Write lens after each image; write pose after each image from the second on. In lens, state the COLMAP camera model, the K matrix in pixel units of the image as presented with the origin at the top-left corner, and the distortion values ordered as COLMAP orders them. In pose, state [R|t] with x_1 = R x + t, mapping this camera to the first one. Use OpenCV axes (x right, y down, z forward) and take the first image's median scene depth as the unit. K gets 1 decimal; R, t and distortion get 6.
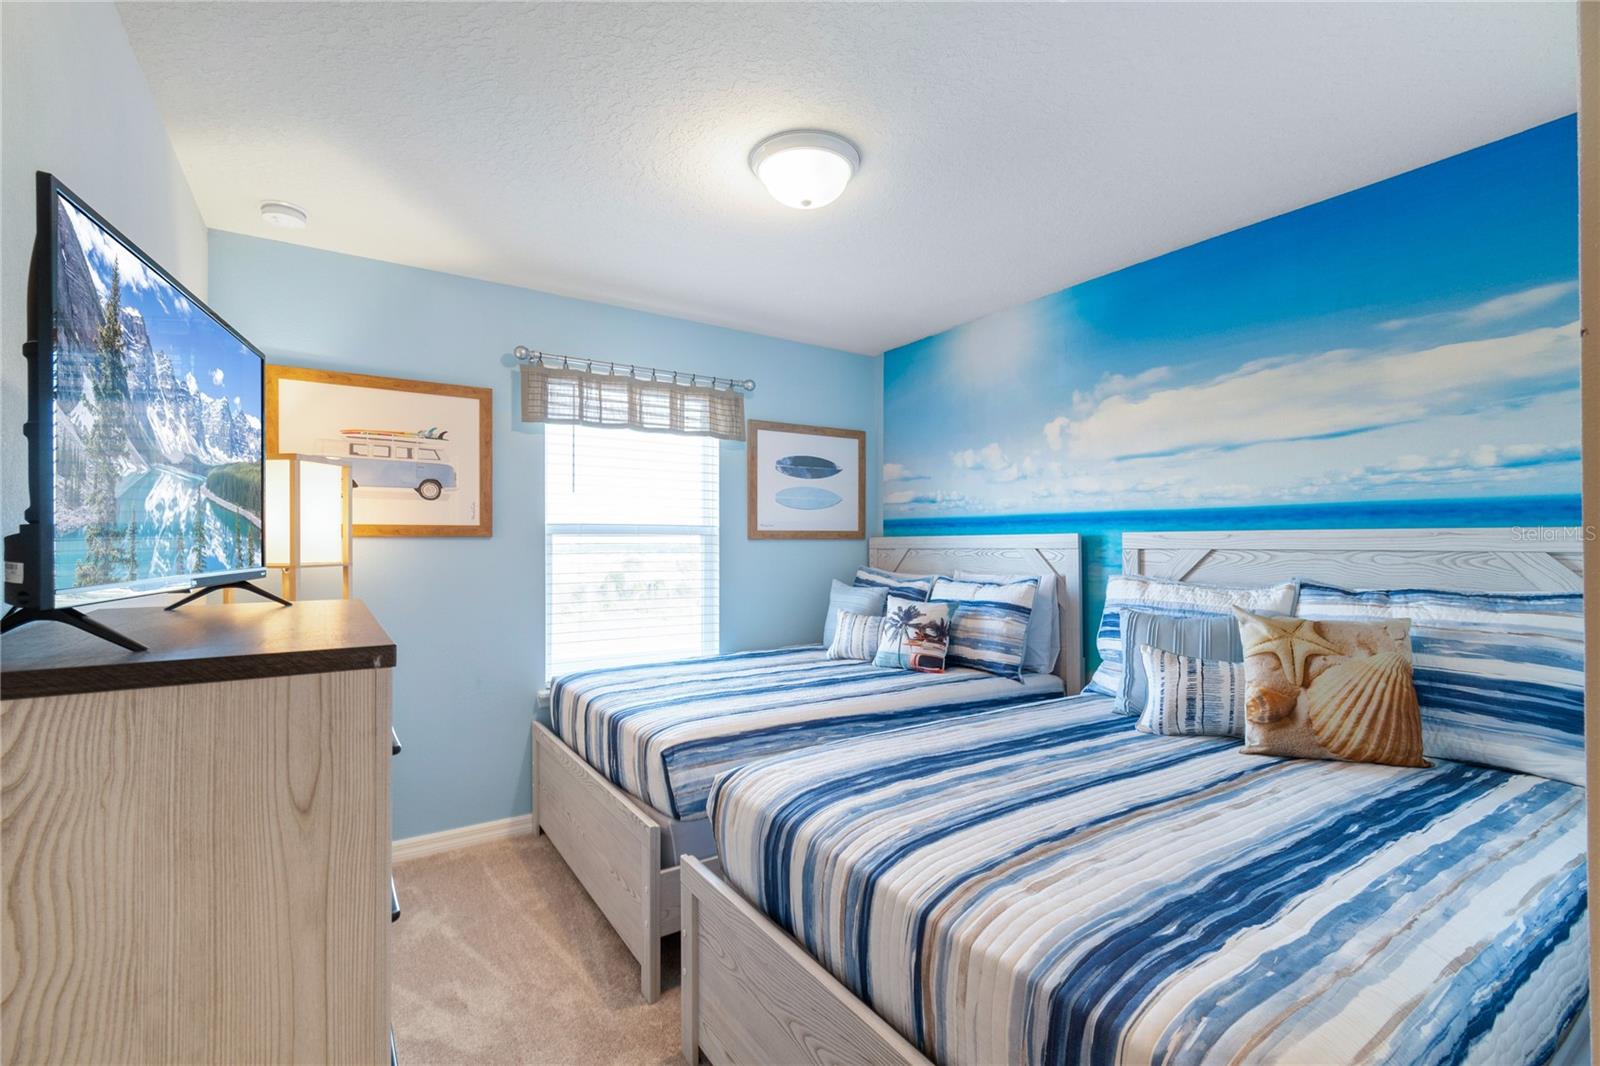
lens RADIAL K [[706.3, 0, 800.3], [0, 706.3, 539.2], [0, 0, 1]] dist [0.000467, 0.000146]
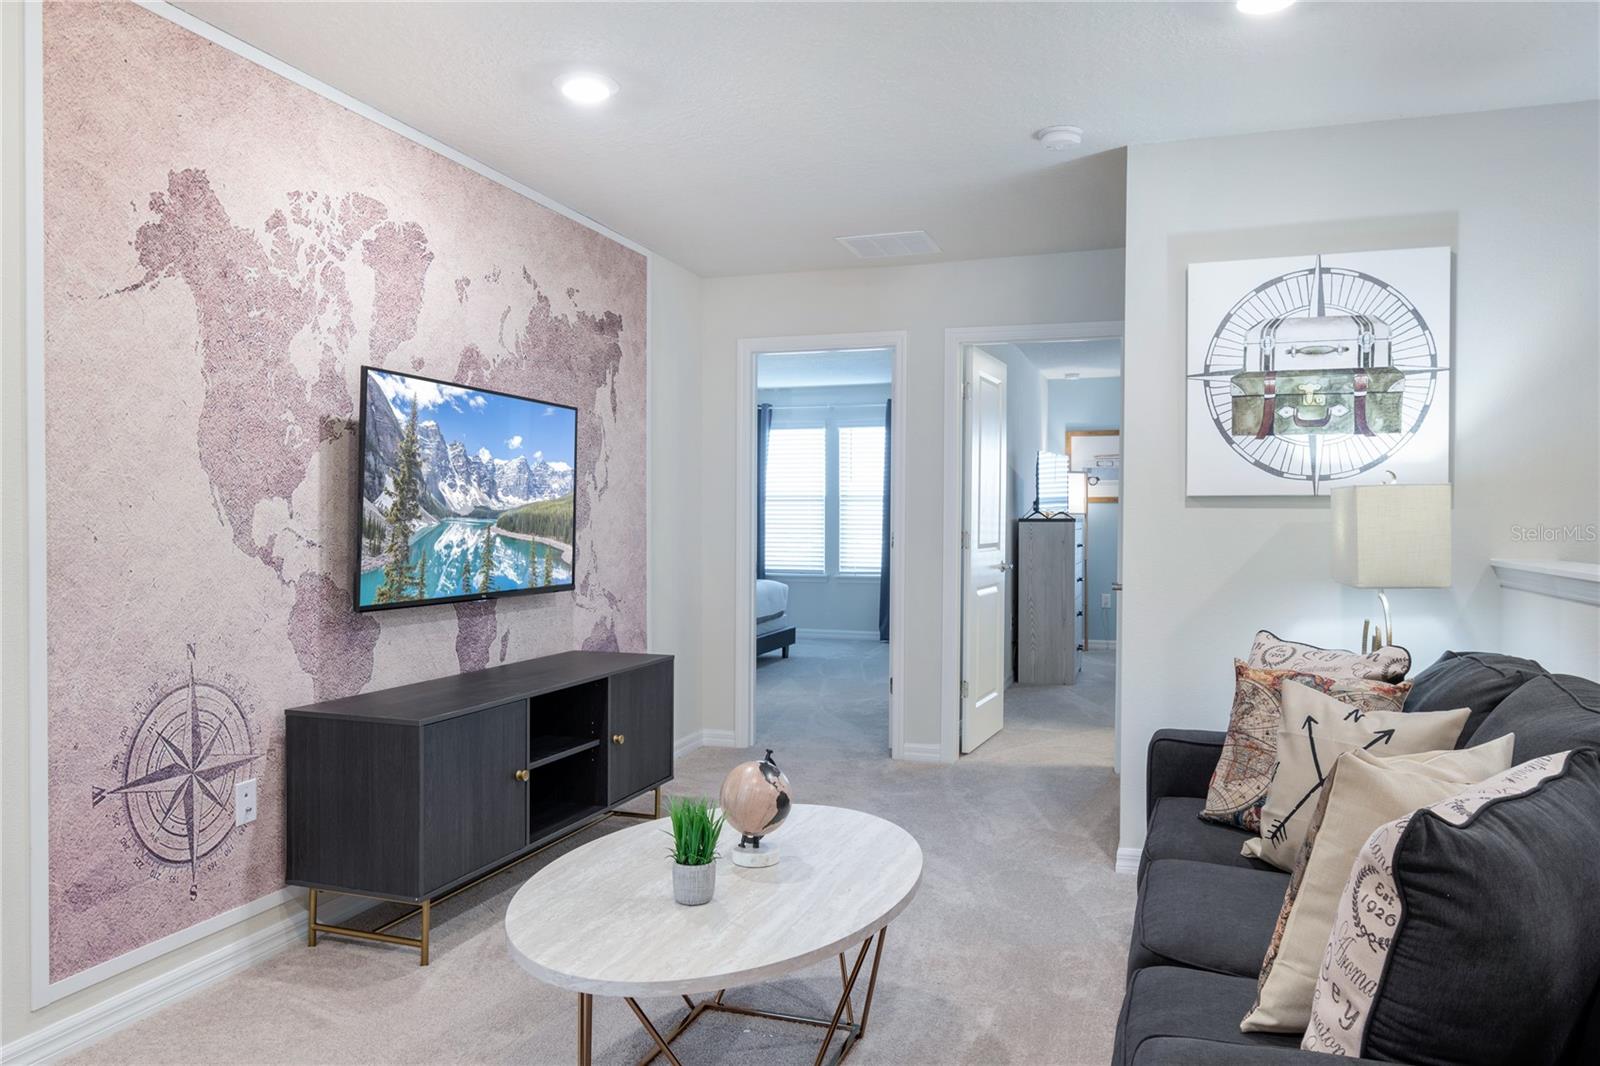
lens RADIAL K [[1154.8, 0, 798.5], [0, 1154.8, 532.8], [0, 0, 1]] dist [-0.000225, -0.000020]
pose [[0.638204, 0.013548, -0.769748, 1.470526], [0.021100, 0.999162, 0.035080, -0.144199], [0.769578, -0.038630, 0.637384, -0.008110]]
